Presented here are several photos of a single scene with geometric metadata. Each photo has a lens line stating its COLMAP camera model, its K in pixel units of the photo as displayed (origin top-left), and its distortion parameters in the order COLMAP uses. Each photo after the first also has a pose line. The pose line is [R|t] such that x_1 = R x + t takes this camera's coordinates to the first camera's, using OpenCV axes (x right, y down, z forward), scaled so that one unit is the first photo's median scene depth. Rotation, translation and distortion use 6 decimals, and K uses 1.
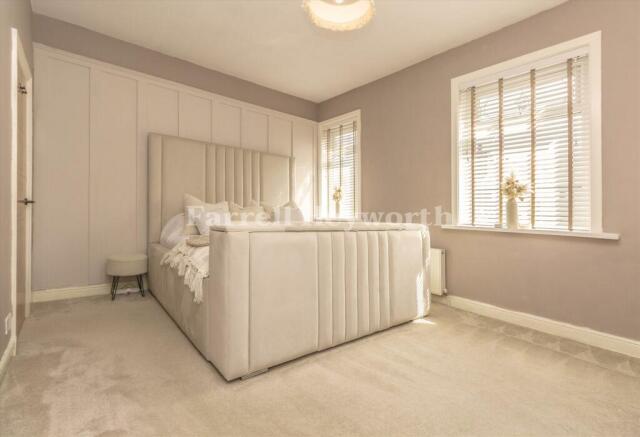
lens RADIAL K [[297.5, 0, 320.0], [0, 297.5, 218.5], [0, 0, 1]] dist [0.001139, 0.000280]
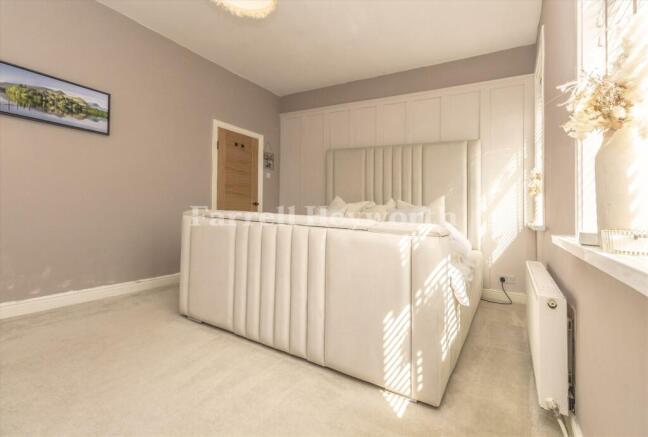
lens RADIAL K [[308.6, 0, 324.0], [0, 308.6, 218.5], [0, 0, 1]] dist [-0.000331, -0.000033]
pose [[0.329111, 0.010227, -0.944236, 0.780106], [-0.049935, 0.998731, -0.006587, 0.018637], [0.942970, 0.049318, 0.329204, 0.631188]]
